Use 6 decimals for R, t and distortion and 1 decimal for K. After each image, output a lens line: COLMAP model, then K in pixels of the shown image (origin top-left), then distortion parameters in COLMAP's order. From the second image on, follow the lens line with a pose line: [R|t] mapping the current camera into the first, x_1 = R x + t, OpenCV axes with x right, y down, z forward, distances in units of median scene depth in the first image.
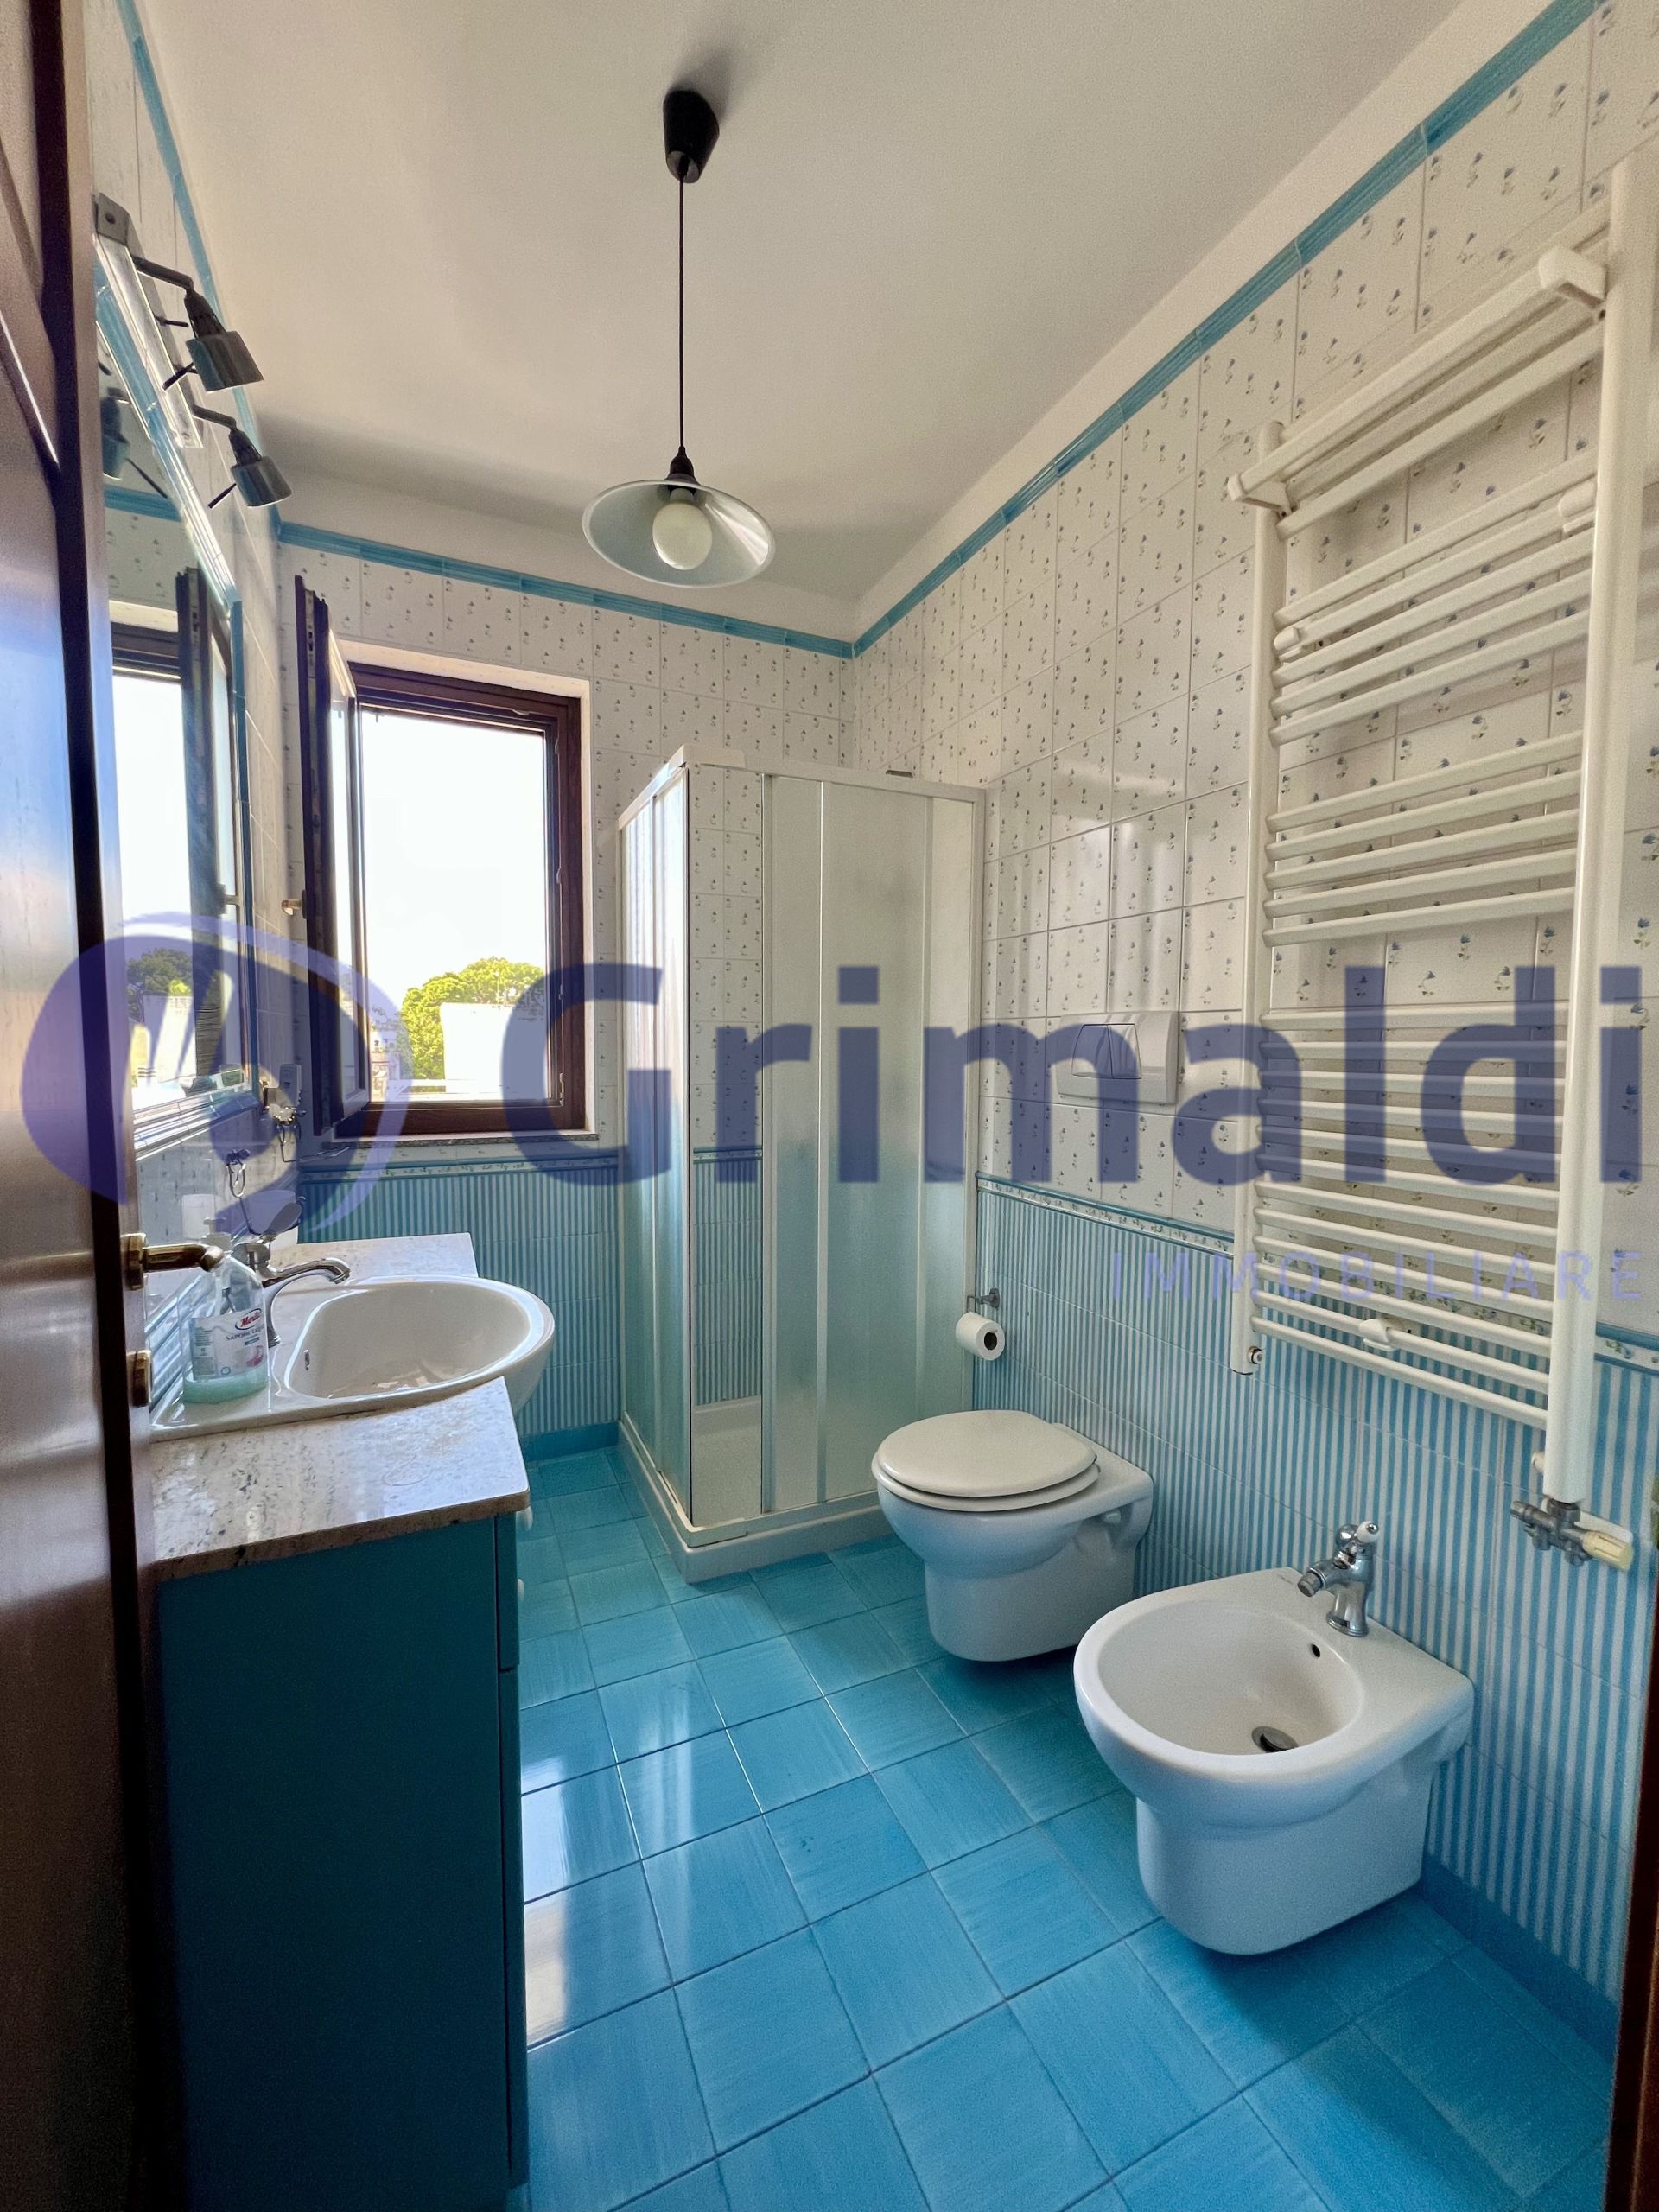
lens RADIAL K [[893.4, 0, 828.9], [0, 893.4, 1106.1], [0, 0, 1]] dist [-0.001919, -0.000370]
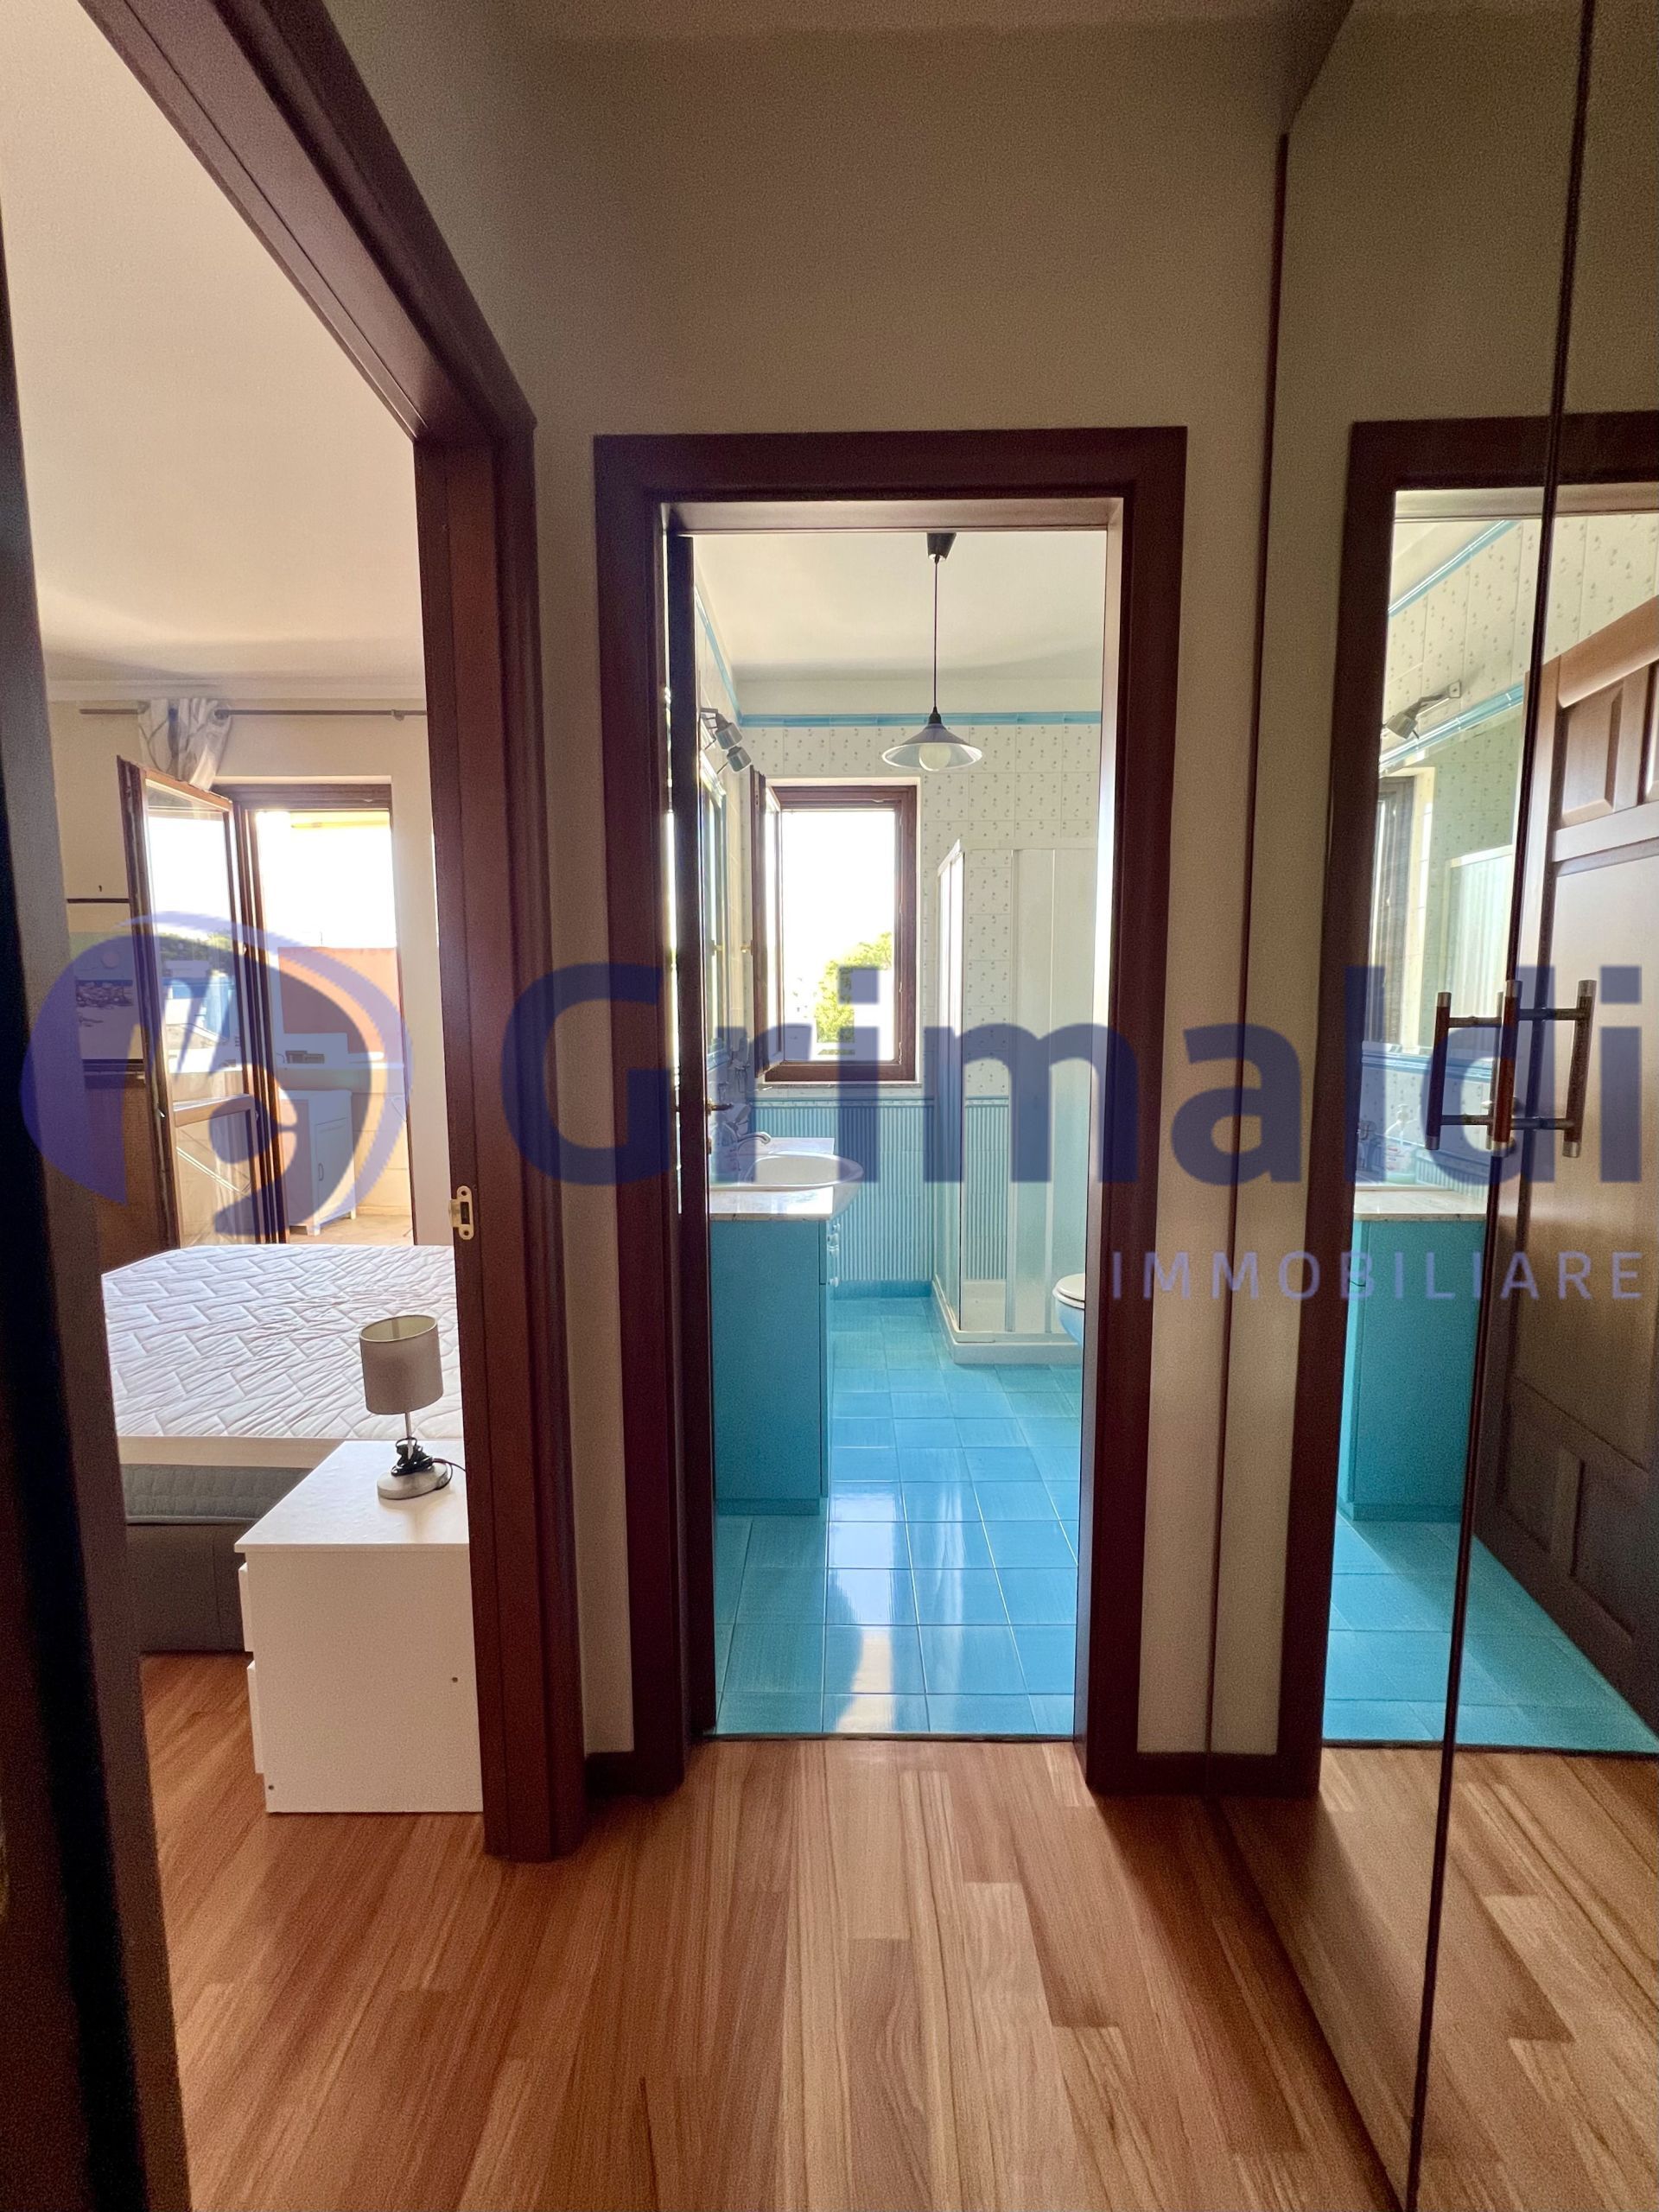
lens RADIAL K [[925.8, 0, 829.5], [0, 925.8, 1106.0], [0, 0, 1]] dist [-0.002386, 0.000258]
pose [[0.908359, 0.033572, -0.416841, 0.274092], [-0.017838, 0.998976, 0.041583, 0.007893], [0.417810, -0.030337, 0.908028, -0.511051]]
